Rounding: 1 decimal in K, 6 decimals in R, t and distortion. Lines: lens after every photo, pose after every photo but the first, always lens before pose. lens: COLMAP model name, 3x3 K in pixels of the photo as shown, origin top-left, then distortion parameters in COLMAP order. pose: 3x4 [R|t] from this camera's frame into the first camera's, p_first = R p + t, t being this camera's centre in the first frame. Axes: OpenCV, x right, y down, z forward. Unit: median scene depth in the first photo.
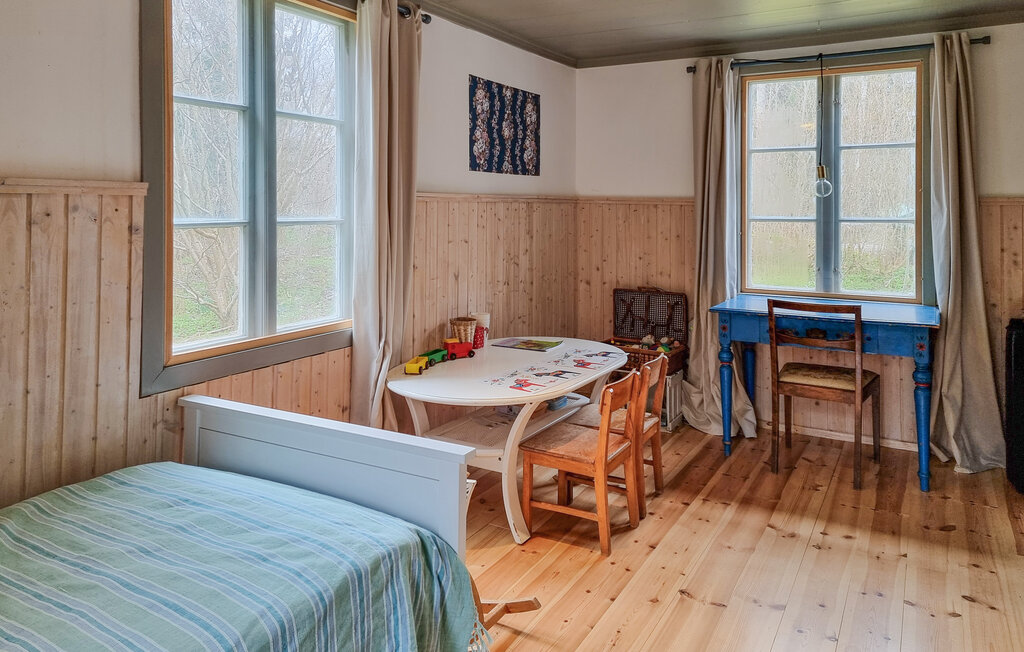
lens RADIAL K [[732.7, 0, 512.0], [0, 732.7, 326.0], [0, 0, 1]] dist [0.057490, -0.003263]
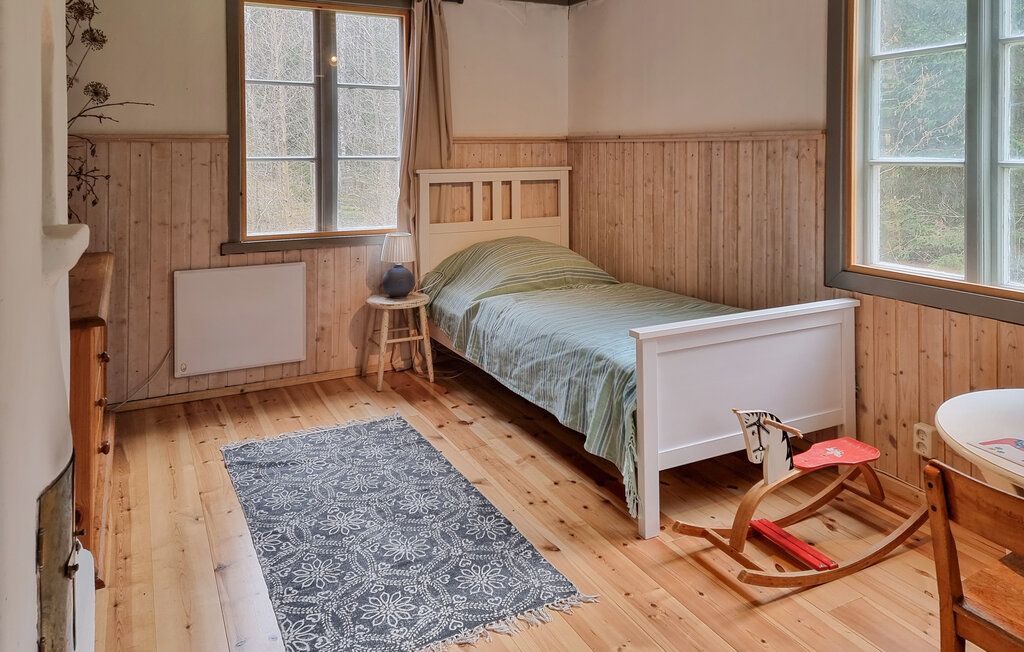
lens RADIAL K [[732.7, 0, 512.0], [0, 732.7, 326.0], [0, 0, 1]] dist [0.057490, -0.003263]
pose [[-0.546589, 0.194284, -0.814552, 1.088748], [-0.137857, 0.938566, 0.316369, -0.215919], [0.825976, 0.285216, -0.486226, 1.362892]]
